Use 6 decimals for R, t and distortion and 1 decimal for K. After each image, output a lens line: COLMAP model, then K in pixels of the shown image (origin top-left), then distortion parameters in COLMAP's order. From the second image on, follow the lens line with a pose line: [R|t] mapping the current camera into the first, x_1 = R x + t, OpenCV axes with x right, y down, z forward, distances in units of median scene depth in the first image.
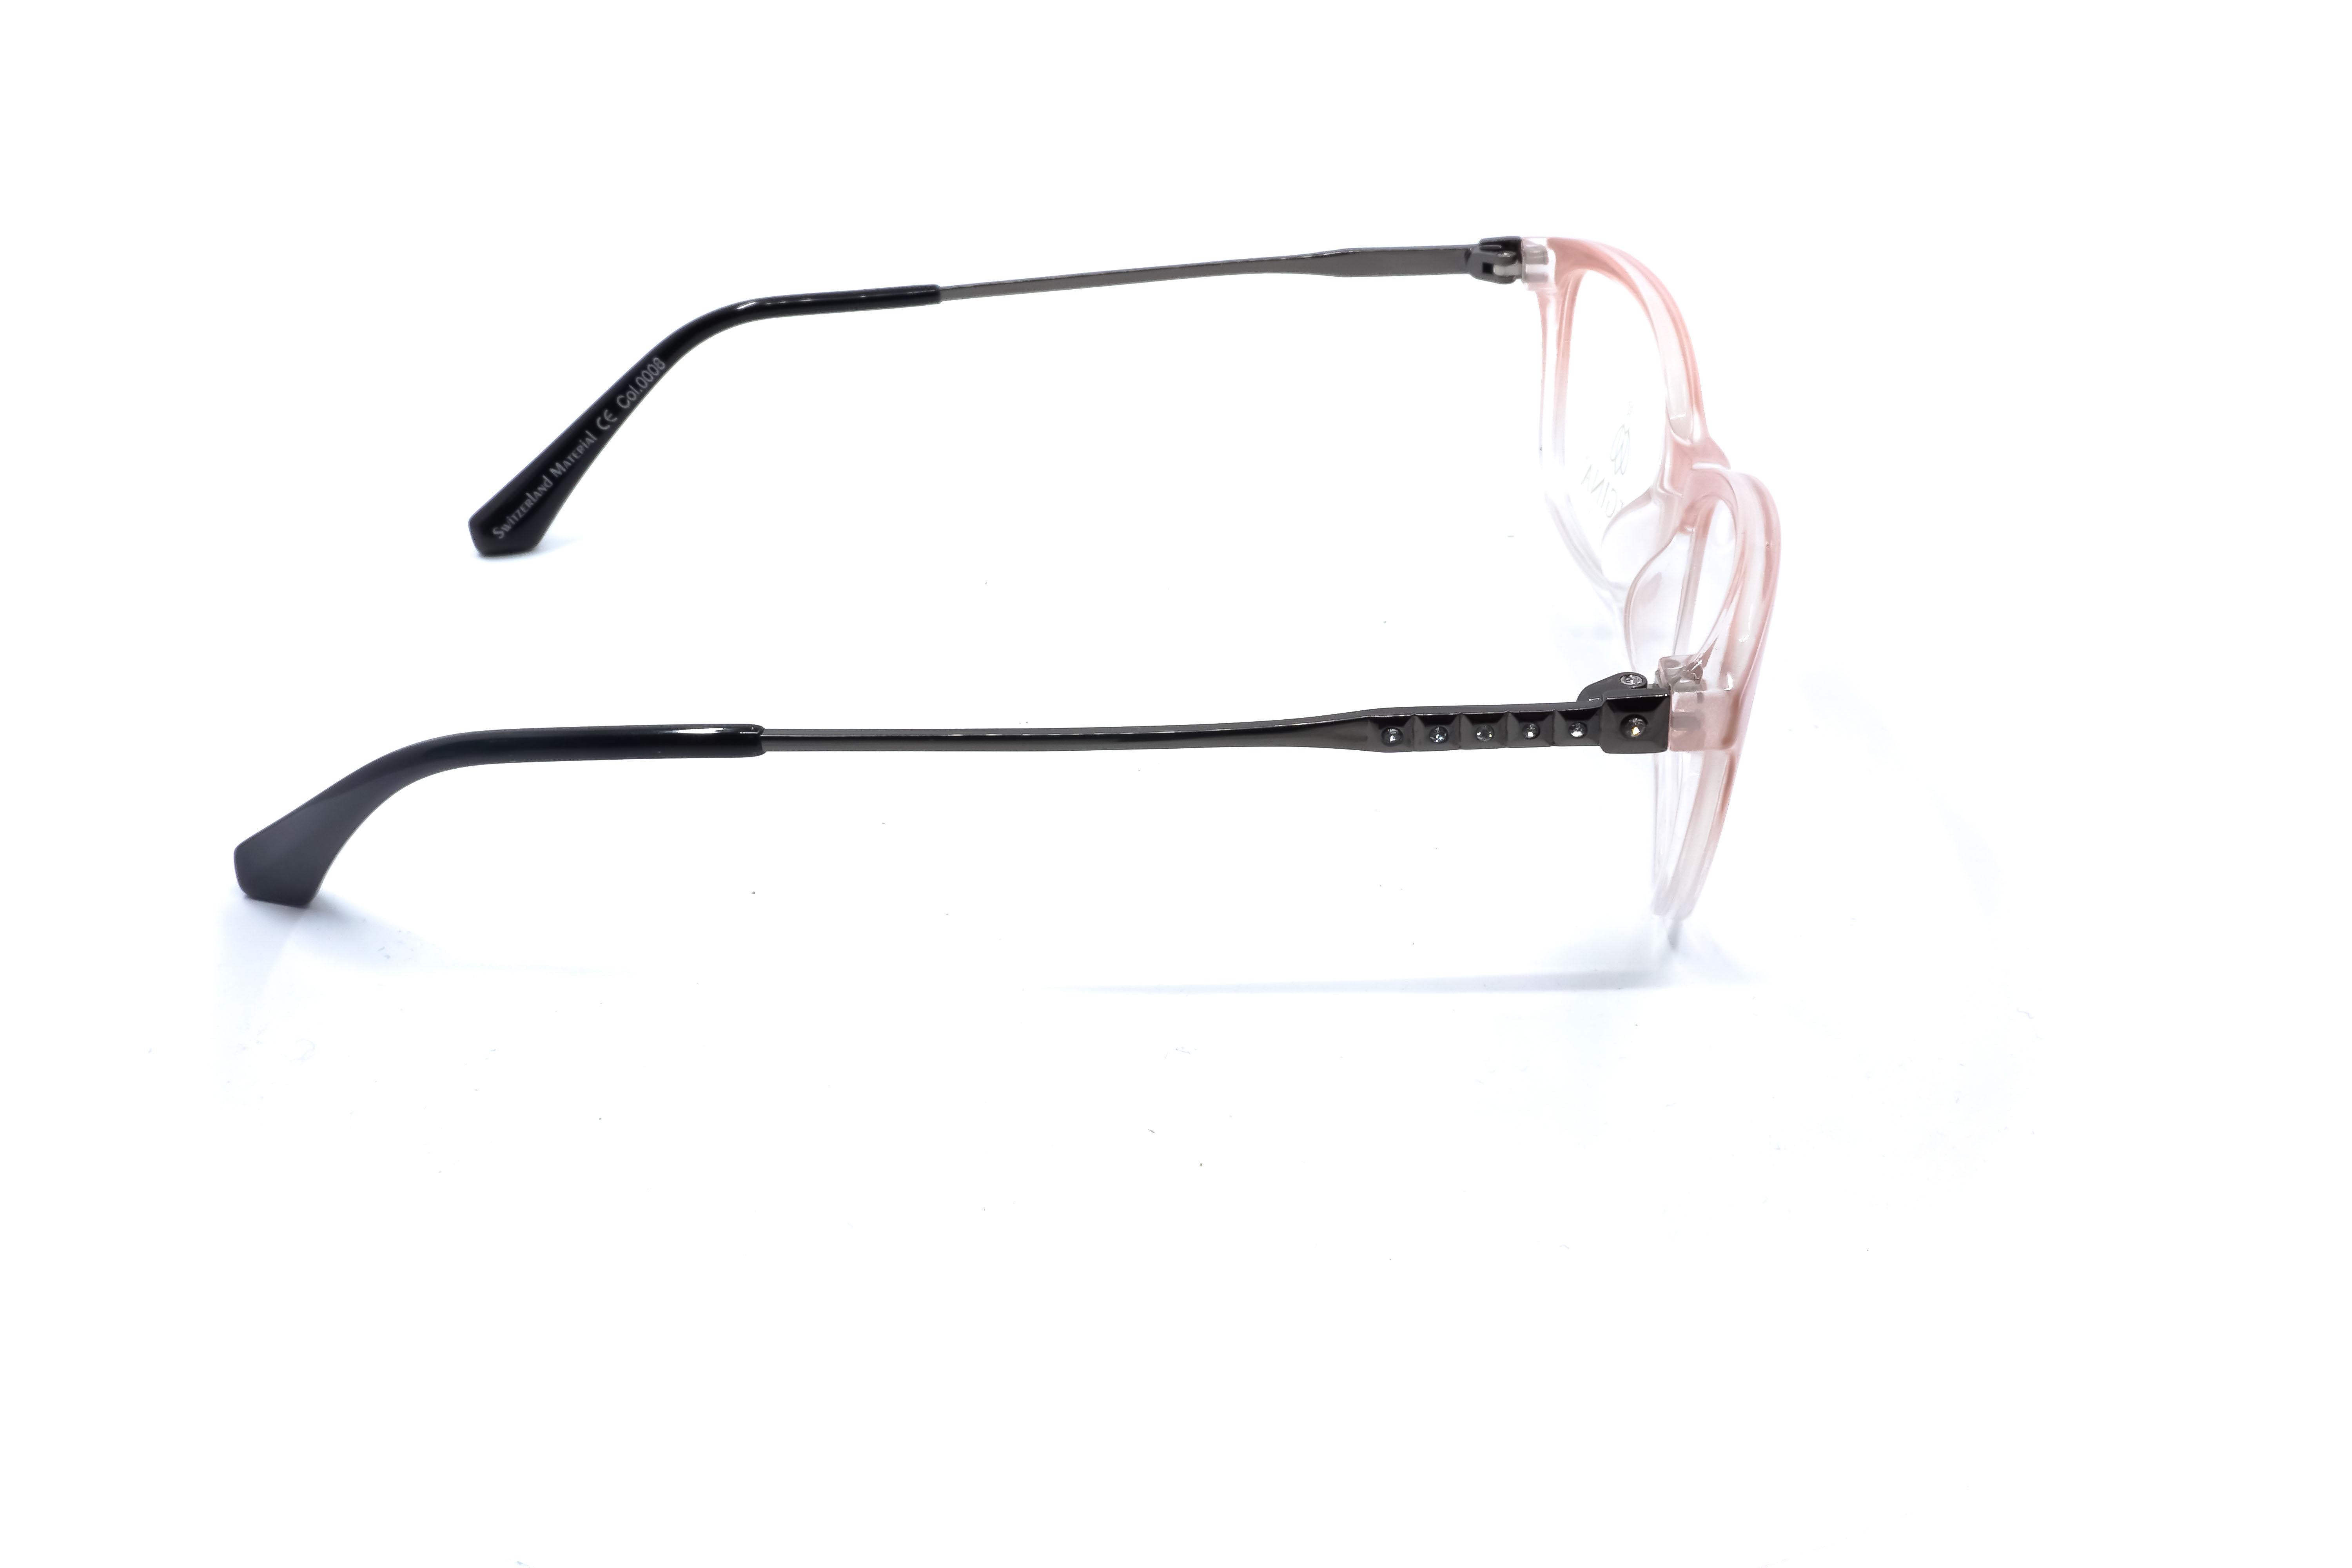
lens RADIAL K [[2291.0, 0, 1176.0], [0, 2291.0, 784.0], [0, 0, 1]] dist [-0.000878, 0.004035]
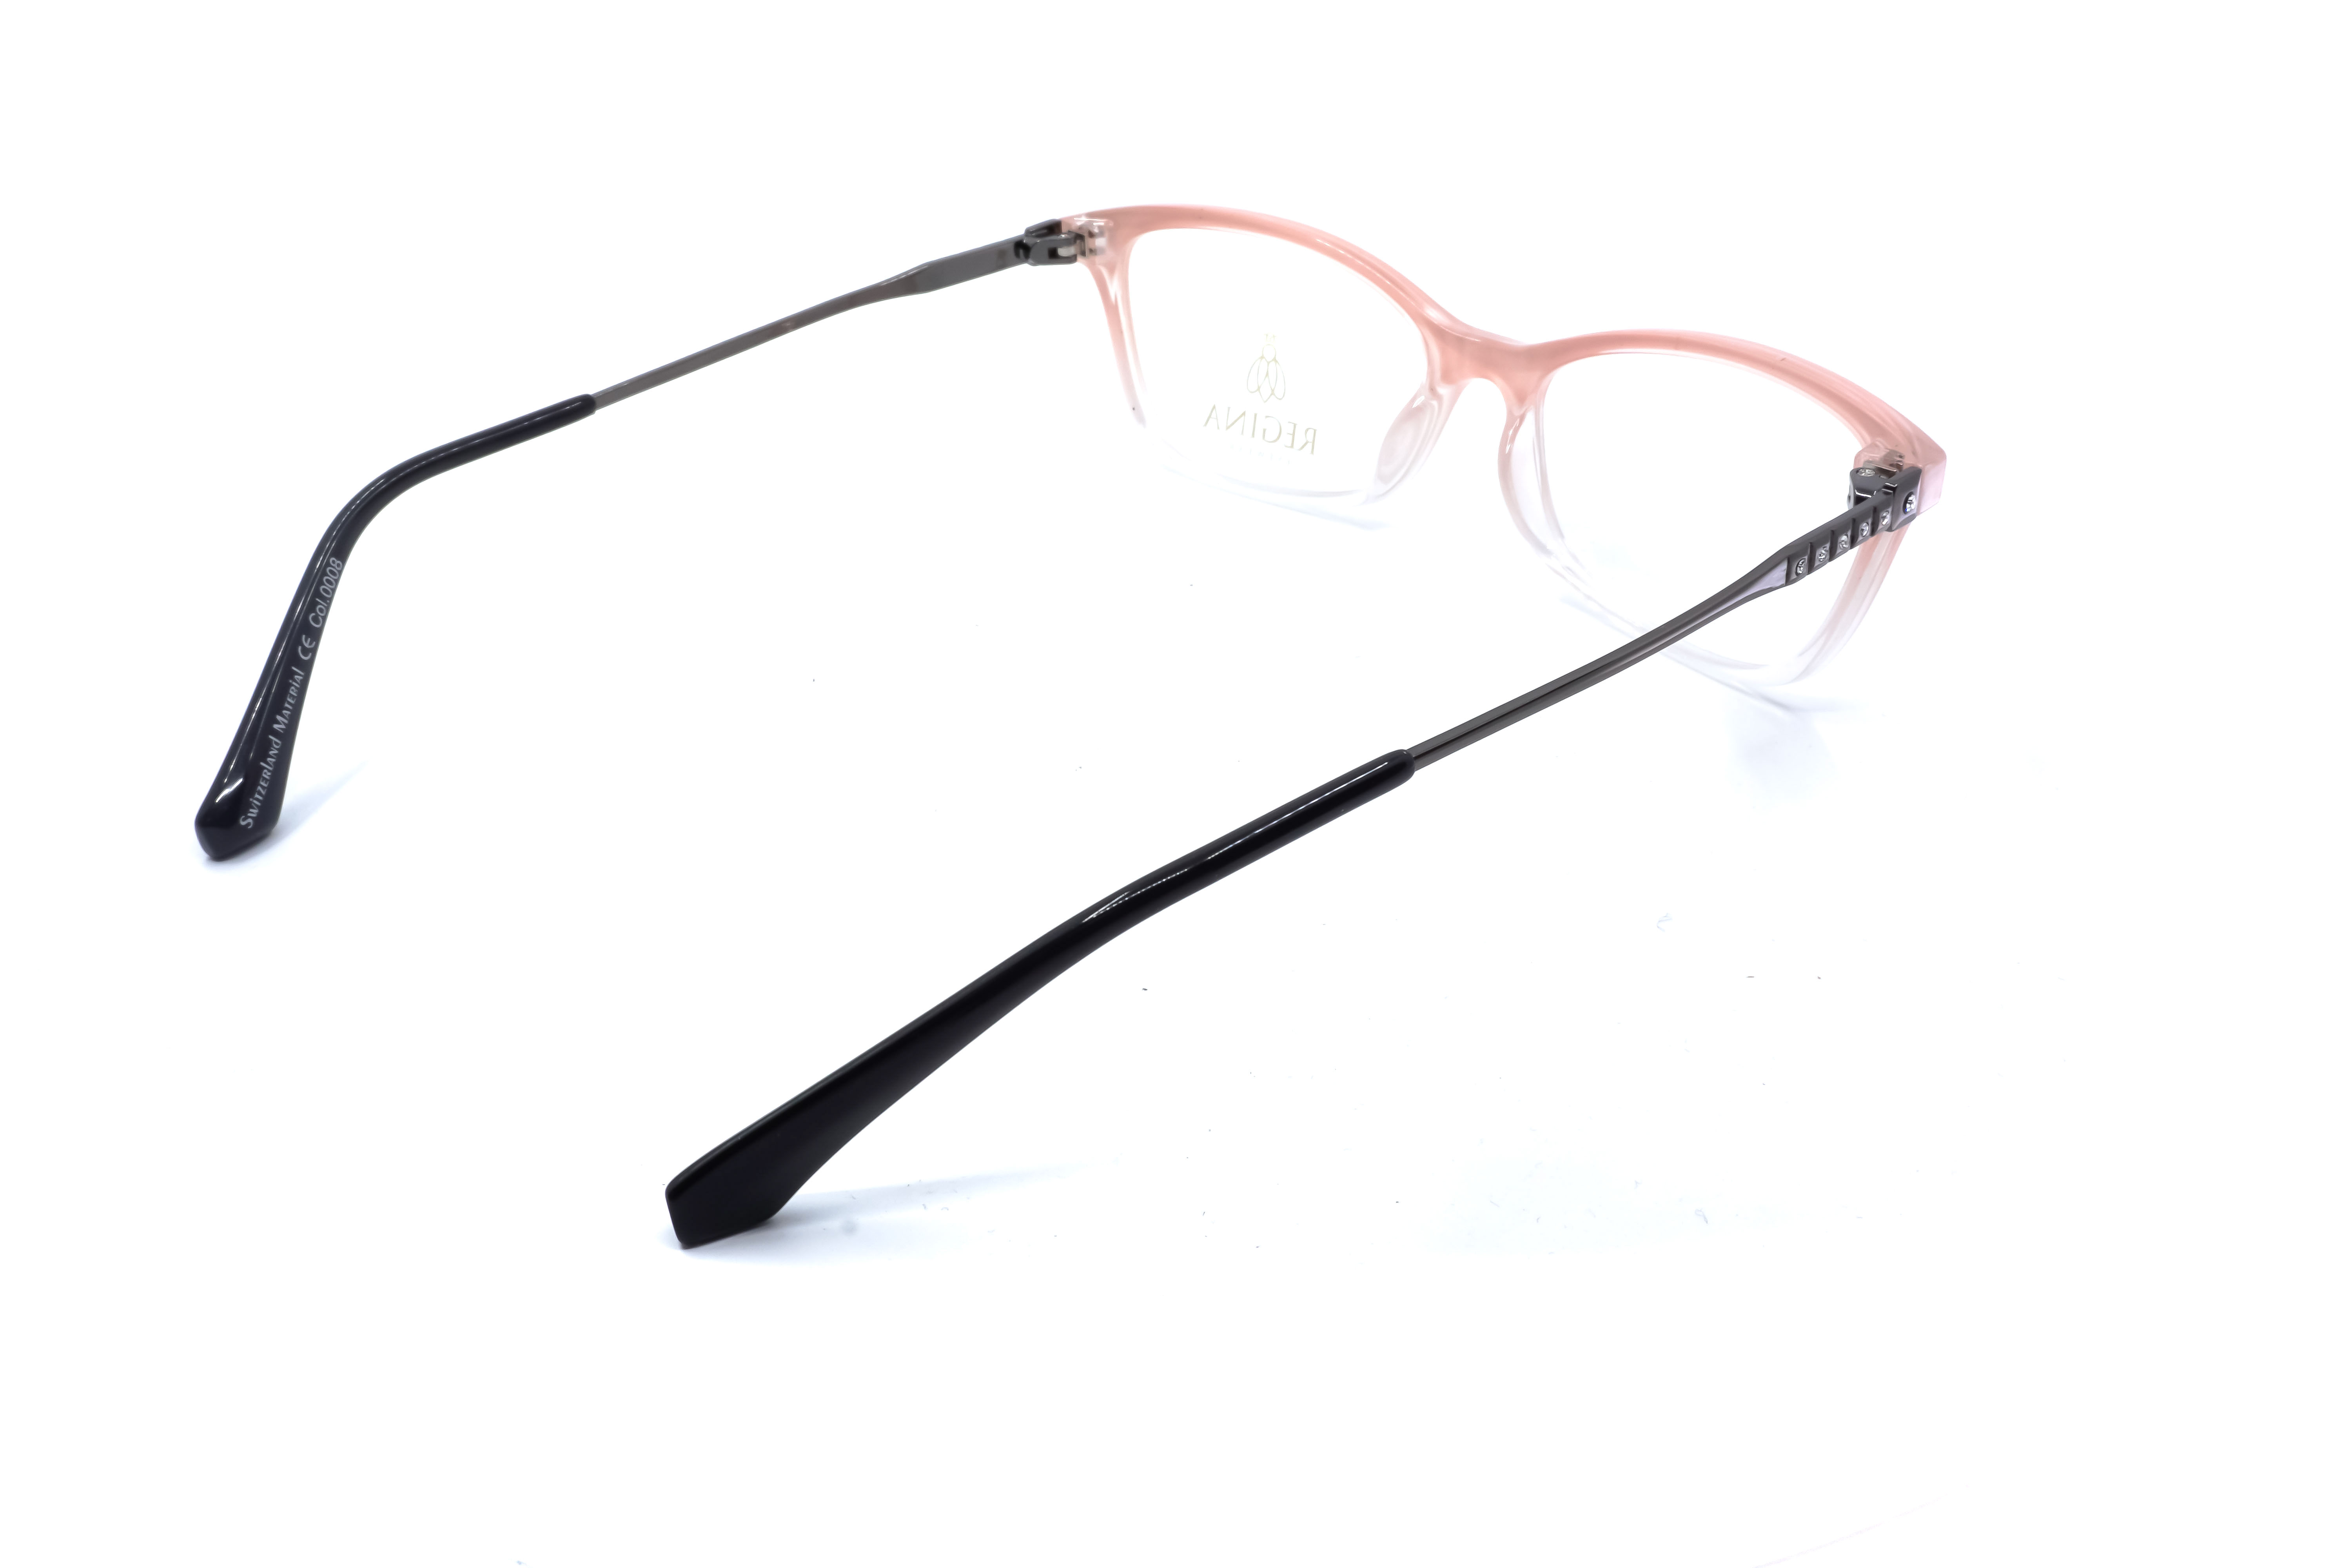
lens RADIAL K [[2281.3, 0, 1176.0], [0, 2281.3, 784.0], [0, 0, 1]] dist [-0.007610, 0.012799]
pose [[0.707373, -0.338832, 0.620335, -0.548110], [0.348128, 0.930800, 0.111439, -0.097890], [-0.615167, 0.137127, 0.776380, 0.200407]]
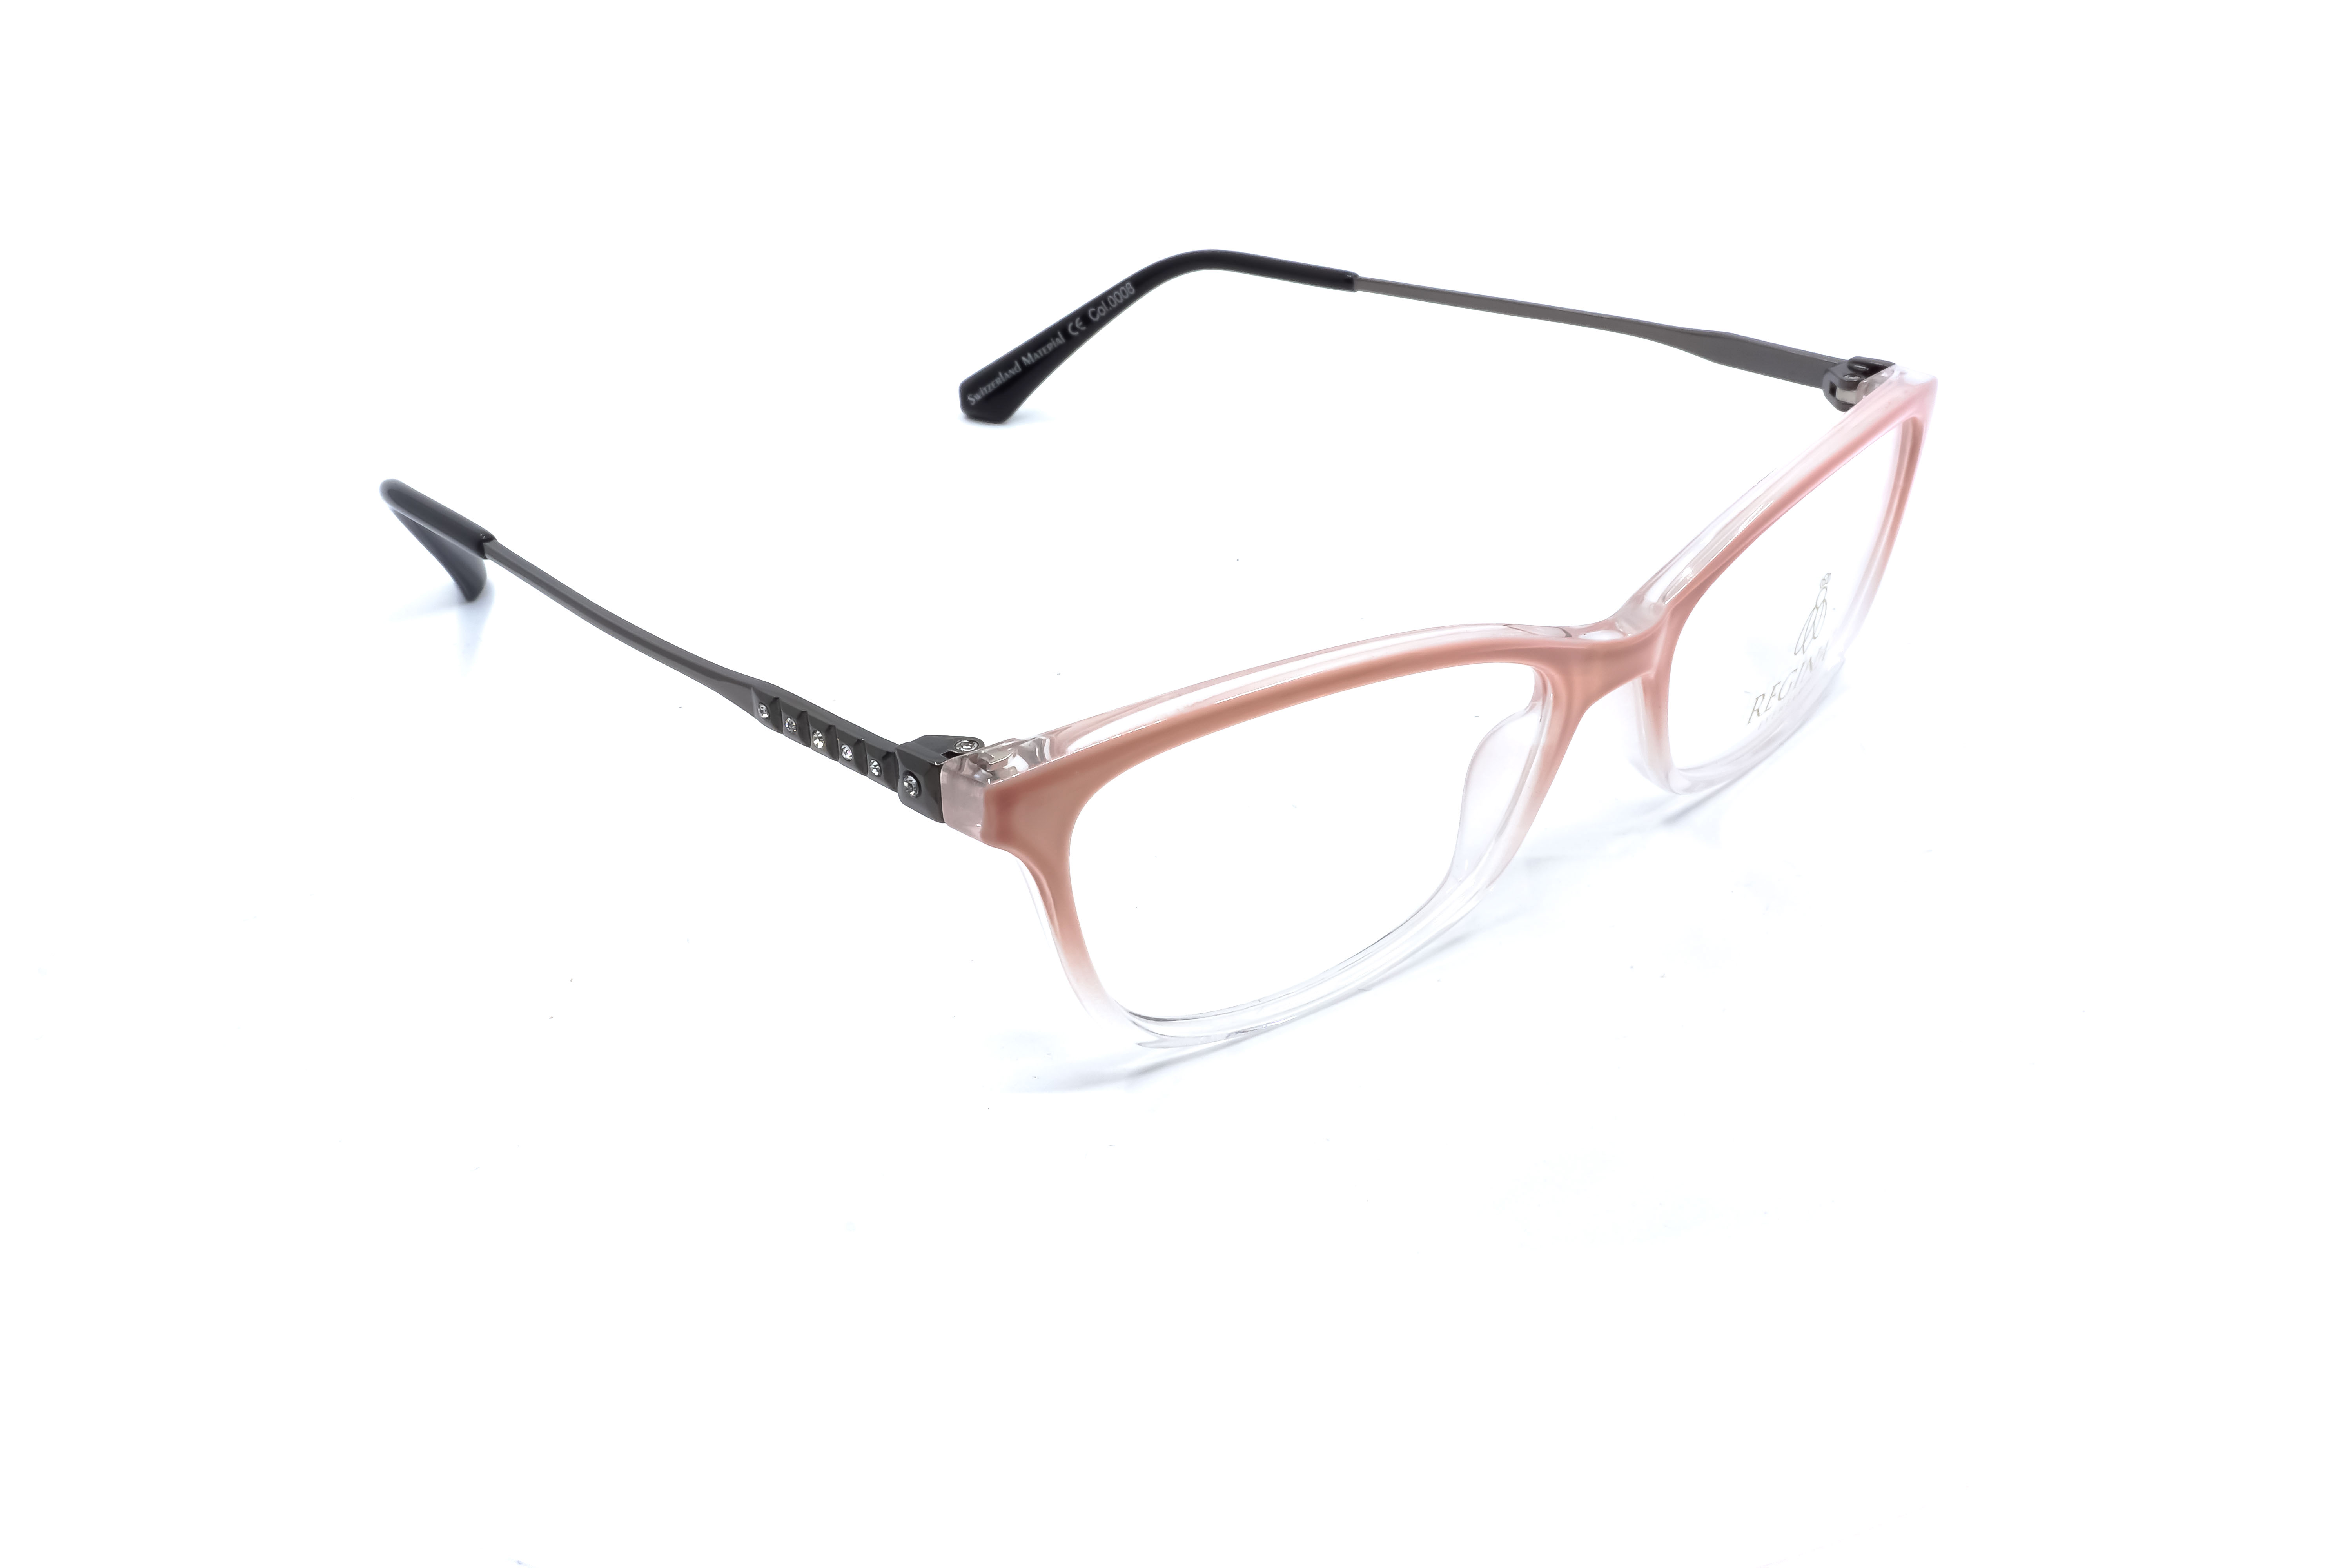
lens RADIAL K [[2295.3, 0, 1174.3], [0, 2295.3, 741.6], [0, 0, 1]] dist [-0.001385, 0.003141]
pose [[0.704263, 0.337066, -0.624820, 0.546593], [-0.340062, 0.932732, 0.119874, -0.121870], [0.623195, 0.128055, 0.771512, 0.202383]]
